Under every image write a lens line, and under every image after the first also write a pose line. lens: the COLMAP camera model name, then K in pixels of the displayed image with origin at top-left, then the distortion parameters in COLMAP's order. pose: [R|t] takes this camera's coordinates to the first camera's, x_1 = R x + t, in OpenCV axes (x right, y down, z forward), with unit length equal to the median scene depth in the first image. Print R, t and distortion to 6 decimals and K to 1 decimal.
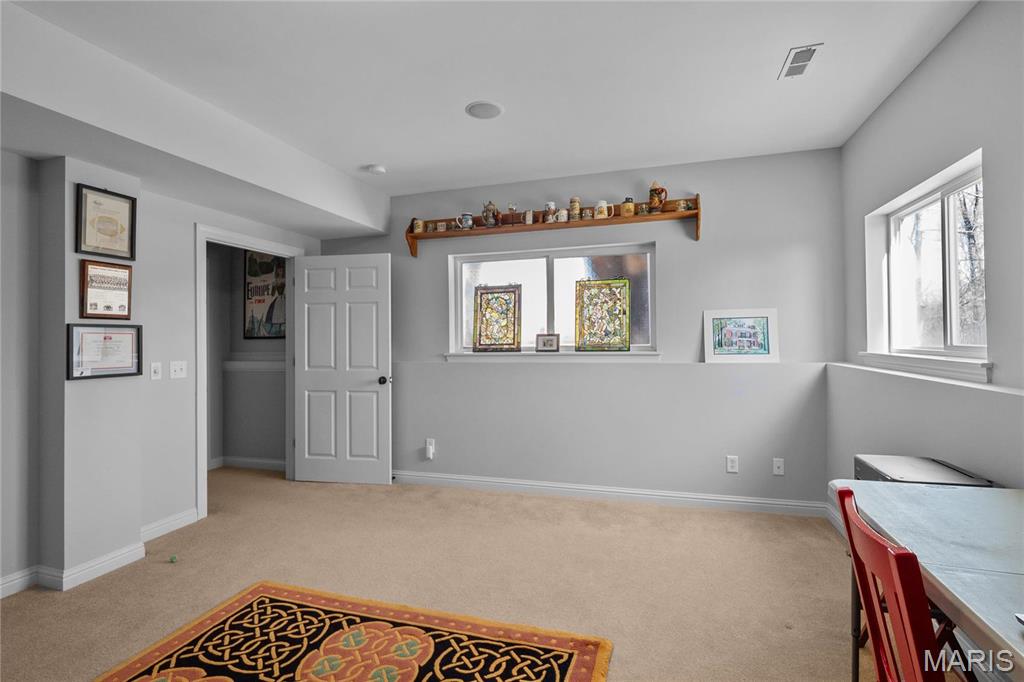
lens RADIAL K [[486.1, 0, 517.6], [0, 486.1, 334.9], [0, 0, 1]] dist [-0.002871, -0.000522]
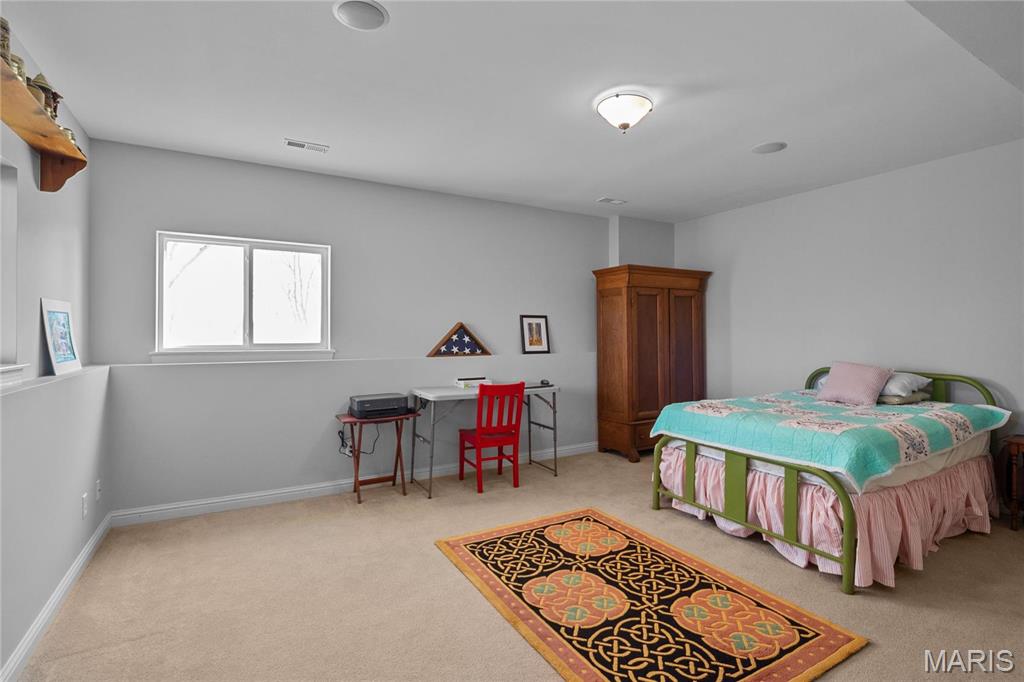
lens RADIAL K [[486.1, 0, 514.5], [0, 486.1, 336.5], [0, 0, 1]] dist [-0.002871, -0.000522]
pose [[-0.731027, 0.012005, 0.682242, -0.984091], [0.008084, 0.999927, -0.008934, 0.020797], [-0.682300, -0.001016, -0.731071, 1.889873]]
